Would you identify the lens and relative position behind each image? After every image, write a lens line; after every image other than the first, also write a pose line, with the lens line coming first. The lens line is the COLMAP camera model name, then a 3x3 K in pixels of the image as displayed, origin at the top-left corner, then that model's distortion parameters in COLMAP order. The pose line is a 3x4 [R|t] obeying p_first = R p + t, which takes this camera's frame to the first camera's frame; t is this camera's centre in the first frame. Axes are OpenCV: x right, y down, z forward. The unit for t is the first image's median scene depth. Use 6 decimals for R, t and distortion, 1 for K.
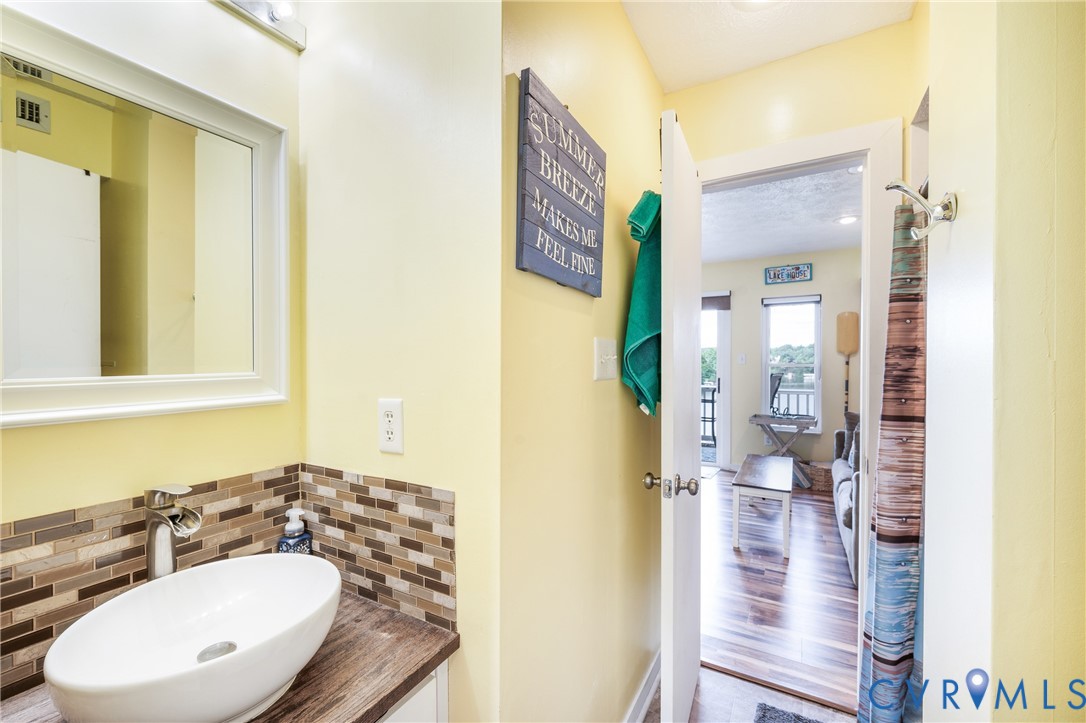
lens RADIAL K [[440.4, 0, 553.9], [0, 440.4, 359.1], [0, 0, 1]] dist [0.001406, 0.000035]
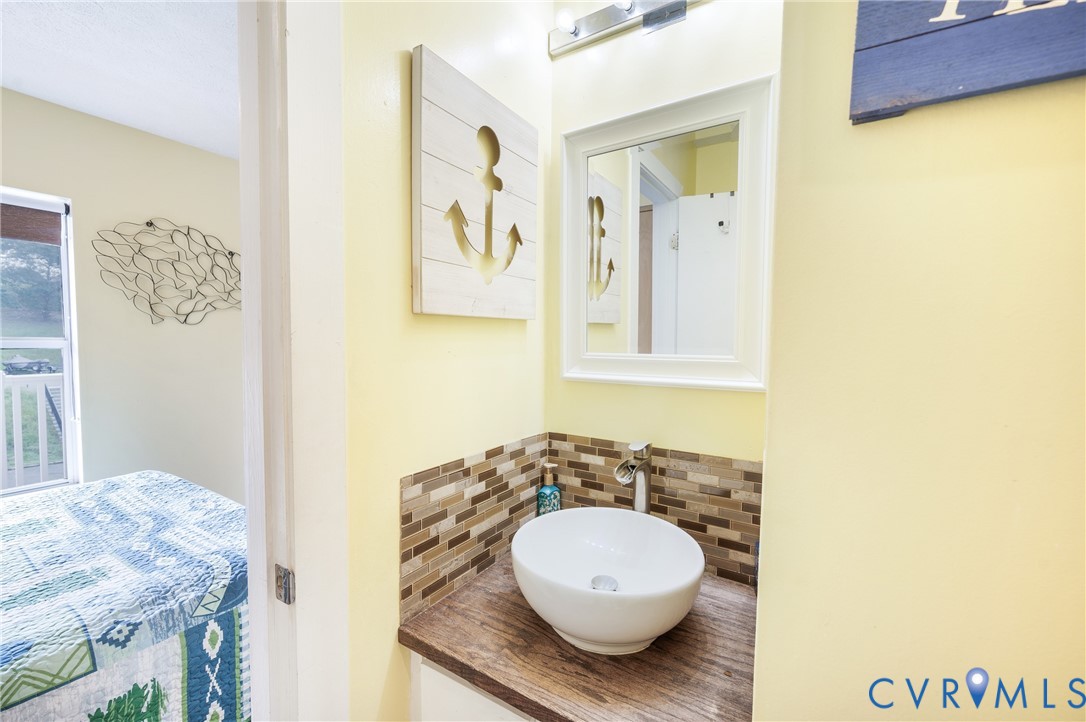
lens RADIAL K [[440.4, 0, 553.9], [0, 440.4, 358.6], [0, 0, 1]] dist [0.001406, 0.000035]
pose [[-0.048220, 0.043499, -0.997889, 0.374956], [-0.012368, 0.998949, 0.044143, -0.002387], [0.998760, 0.014470, -0.047632, 0.803421]]
